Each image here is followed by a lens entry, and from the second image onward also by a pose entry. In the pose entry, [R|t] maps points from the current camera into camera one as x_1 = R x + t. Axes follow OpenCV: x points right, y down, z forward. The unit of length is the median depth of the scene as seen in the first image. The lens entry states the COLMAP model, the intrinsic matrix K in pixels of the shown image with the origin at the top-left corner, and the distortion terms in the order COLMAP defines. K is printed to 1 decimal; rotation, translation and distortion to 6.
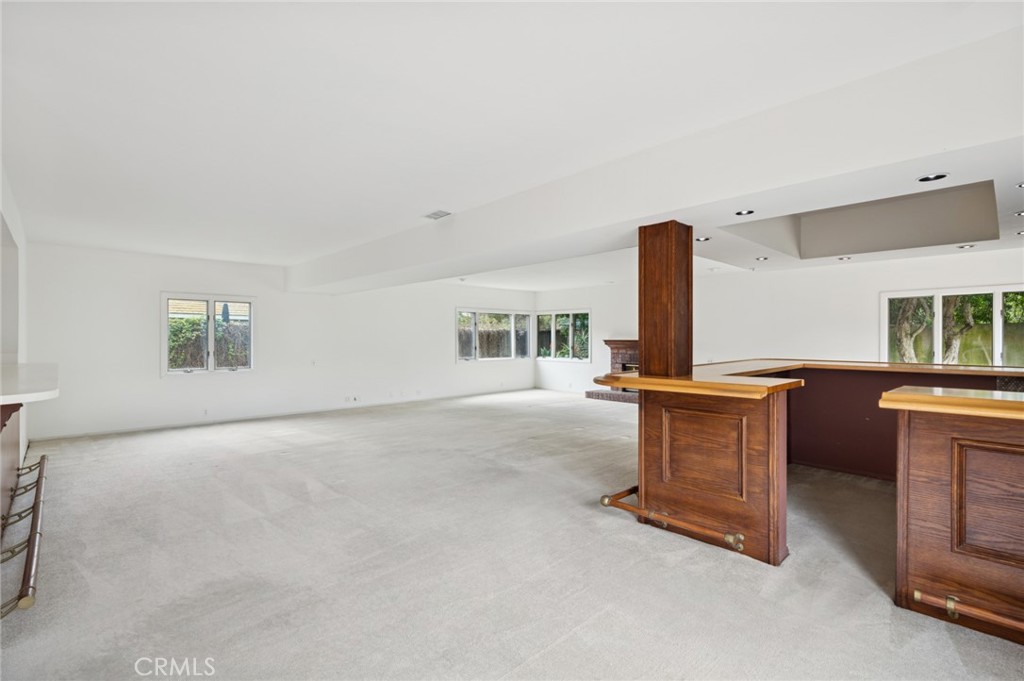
lens RADIAL K [[475.8, 0, 507.8], [0, 475.8, 339.2], [0, 0, 1]] dist [0.005027, 0.000219]
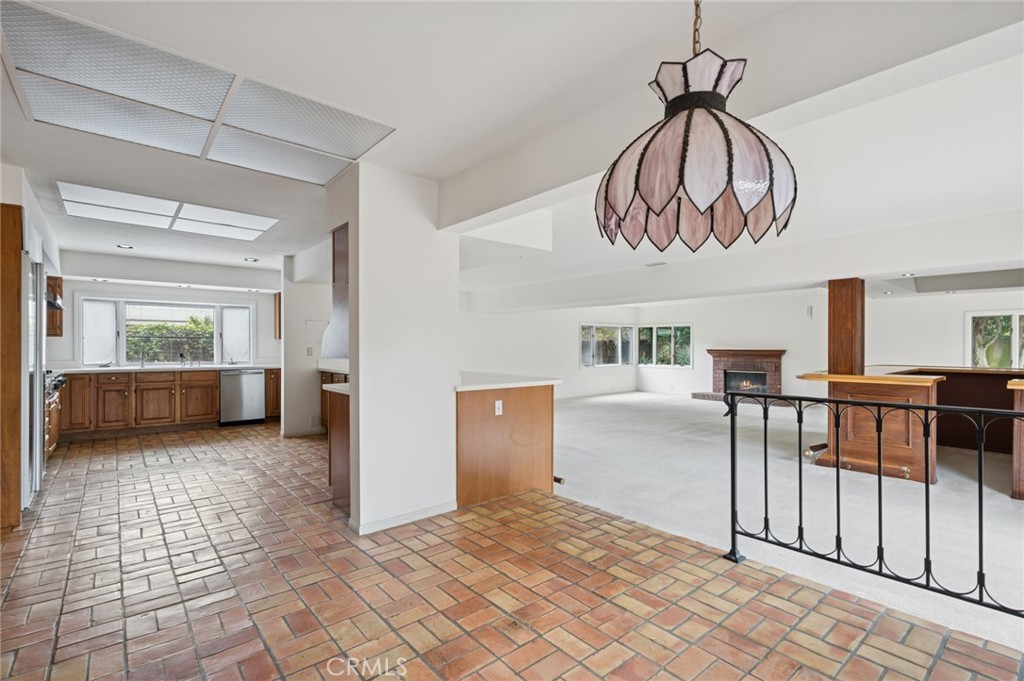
lens RADIAL K [[475.8, 0, 514.6], [0, 475.8, 347.6], [0, 0, 1]] dist [0.005027, 0.000219]
pose [[0.998568, 0.002295, -0.053453, -0.211972], [-0.002189, 0.999996, 0.002029, -0.004037], [0.053458, -0.001909, 0.998568, -0.198100]]
